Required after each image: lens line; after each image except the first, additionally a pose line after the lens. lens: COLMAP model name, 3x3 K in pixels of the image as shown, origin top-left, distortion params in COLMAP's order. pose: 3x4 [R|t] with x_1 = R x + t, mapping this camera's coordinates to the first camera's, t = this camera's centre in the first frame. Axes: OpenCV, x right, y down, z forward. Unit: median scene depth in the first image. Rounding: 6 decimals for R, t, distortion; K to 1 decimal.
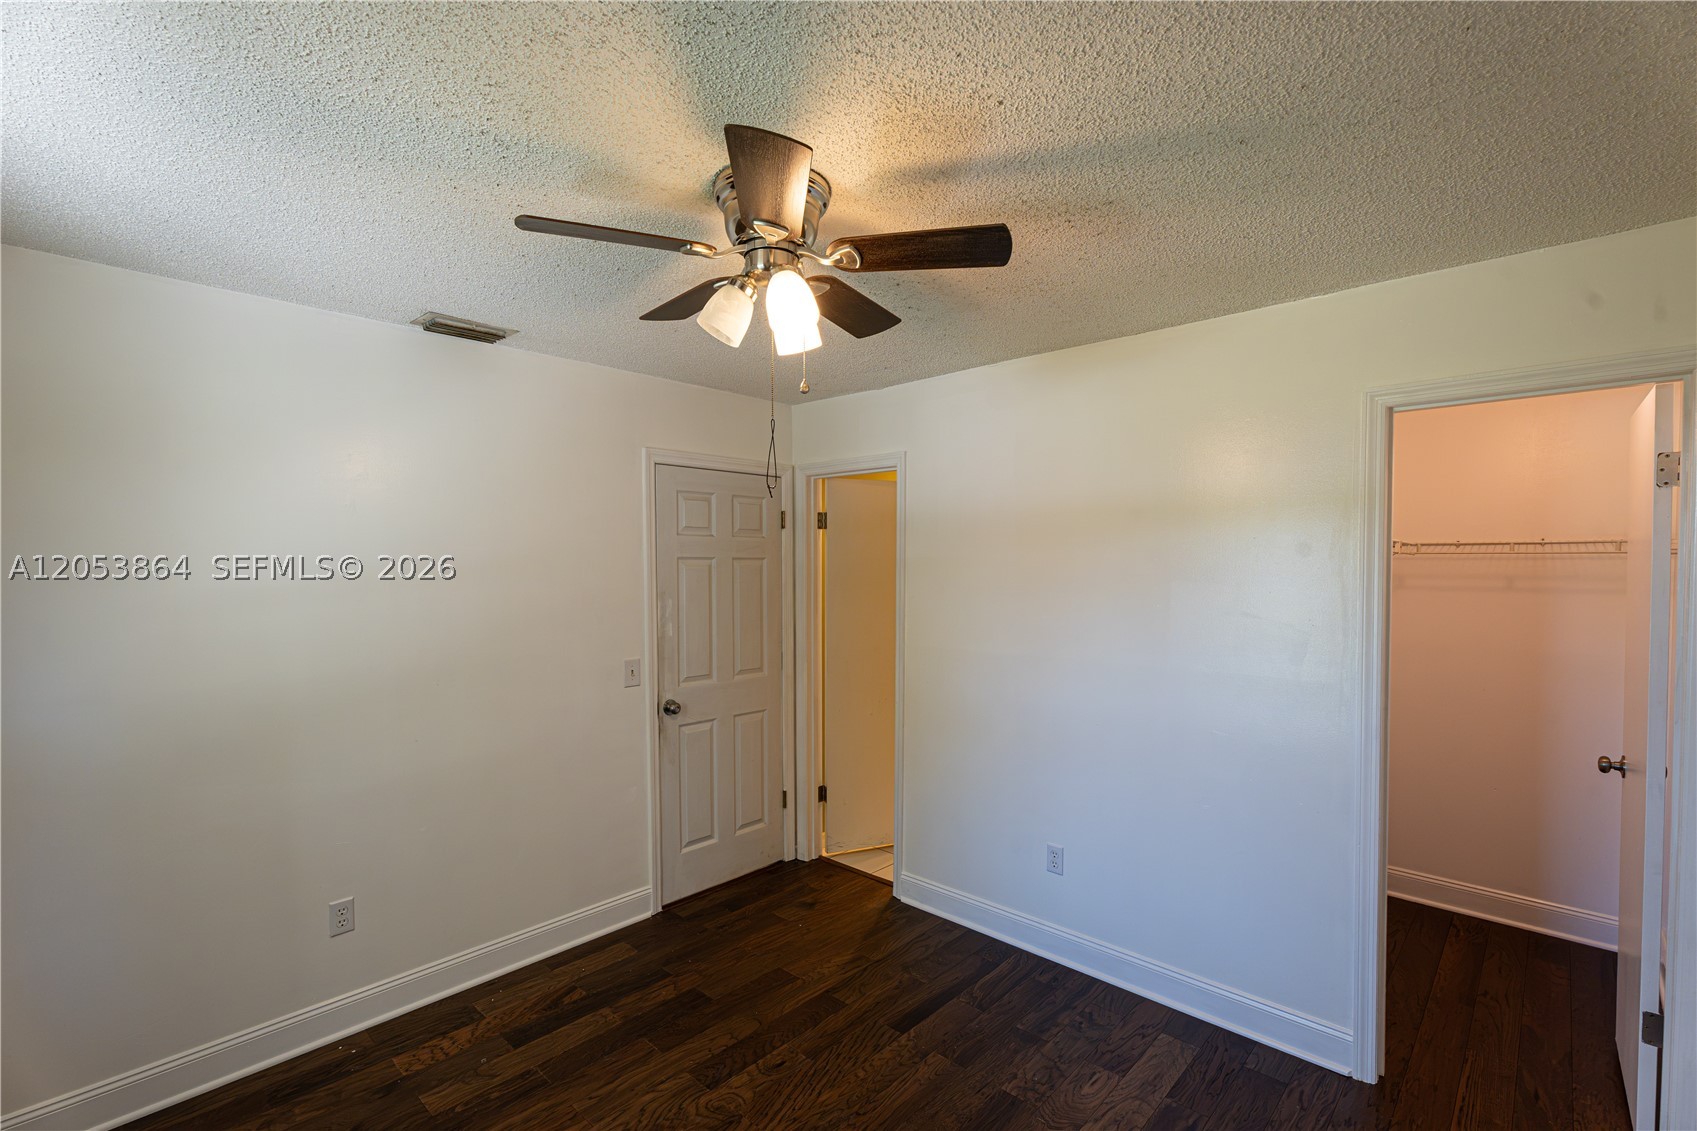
lens RADIAL K [[756.2, 0, 841.9], [0, 756.2, 574.2], [0, 0, 1]] dist [0.003308, -0.001703]
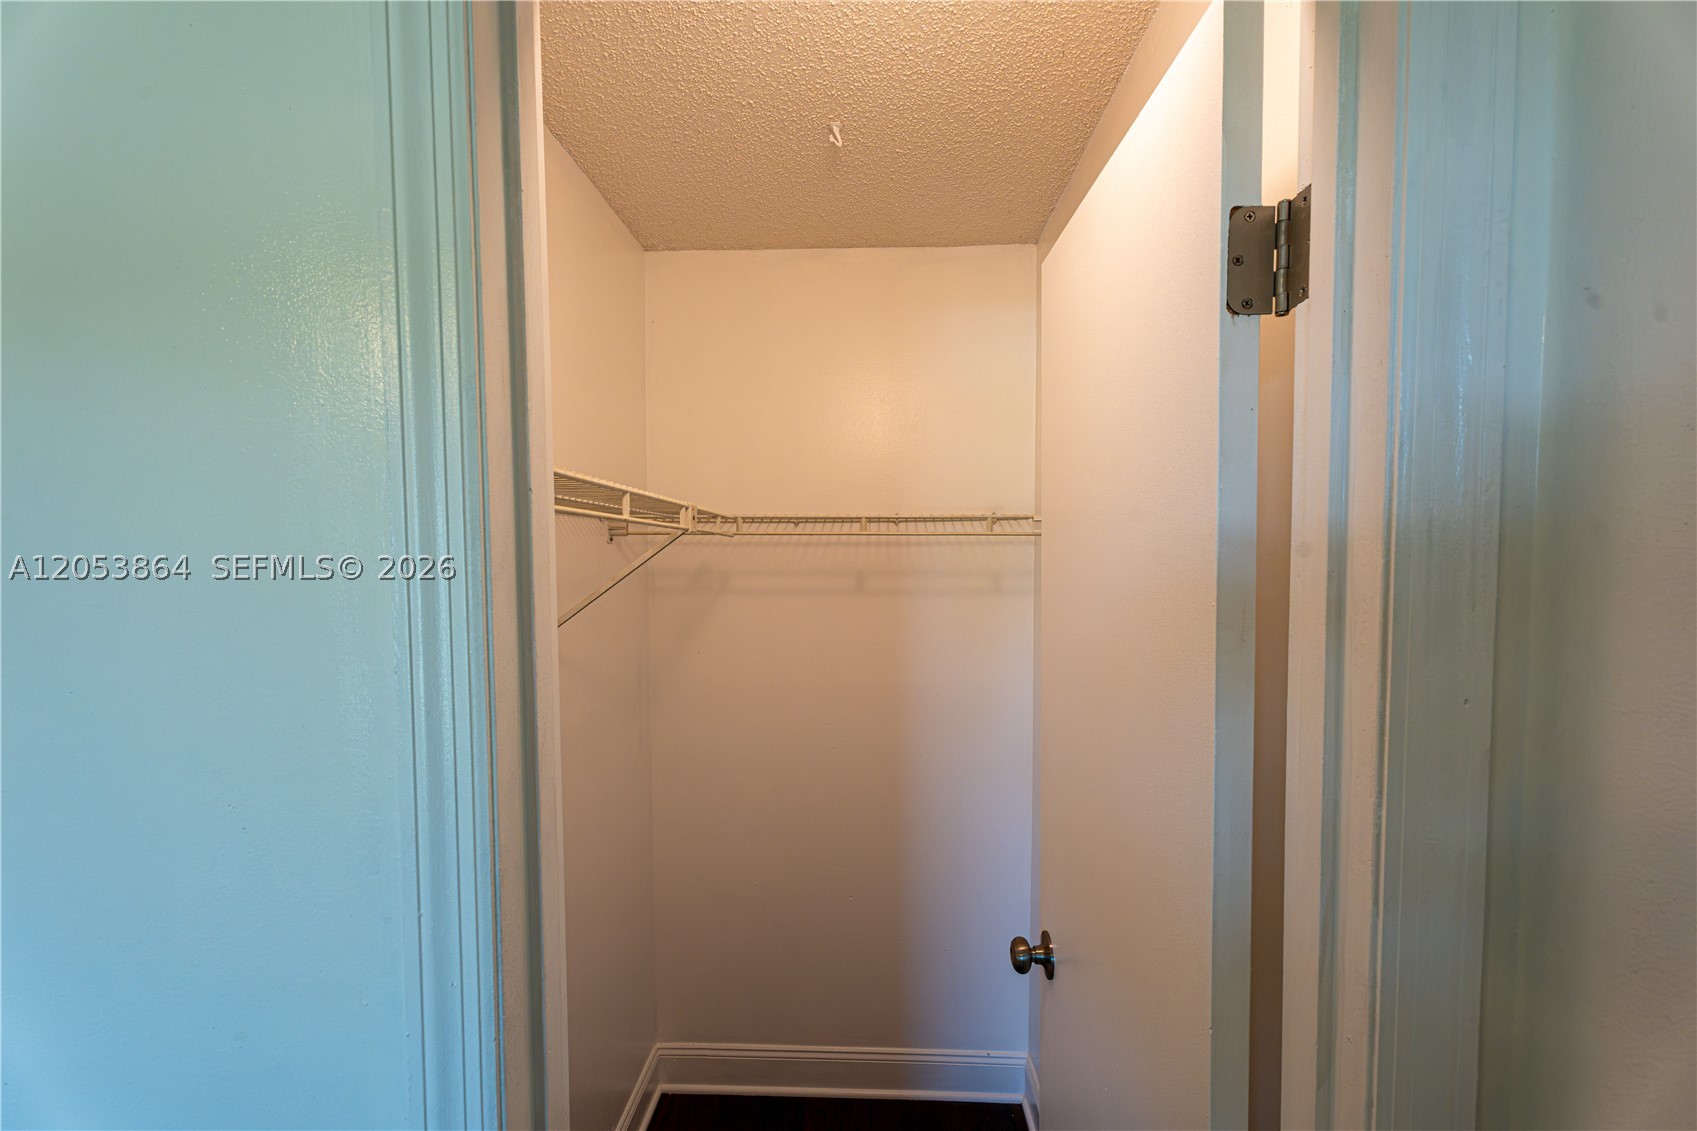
lens RADIAL K [[756.2, 0, 847.7], [0, 756.2, 569.9], [0, 0, 1]] dist [0.003308, -0.001703]
pose [[0.747868, -0.023624, 0.663426, 0.456377], [0.018794, 0.999719, 0.014414, -0.008090], [-0.663581, 0.001689, 0.748103, 0.536683]]
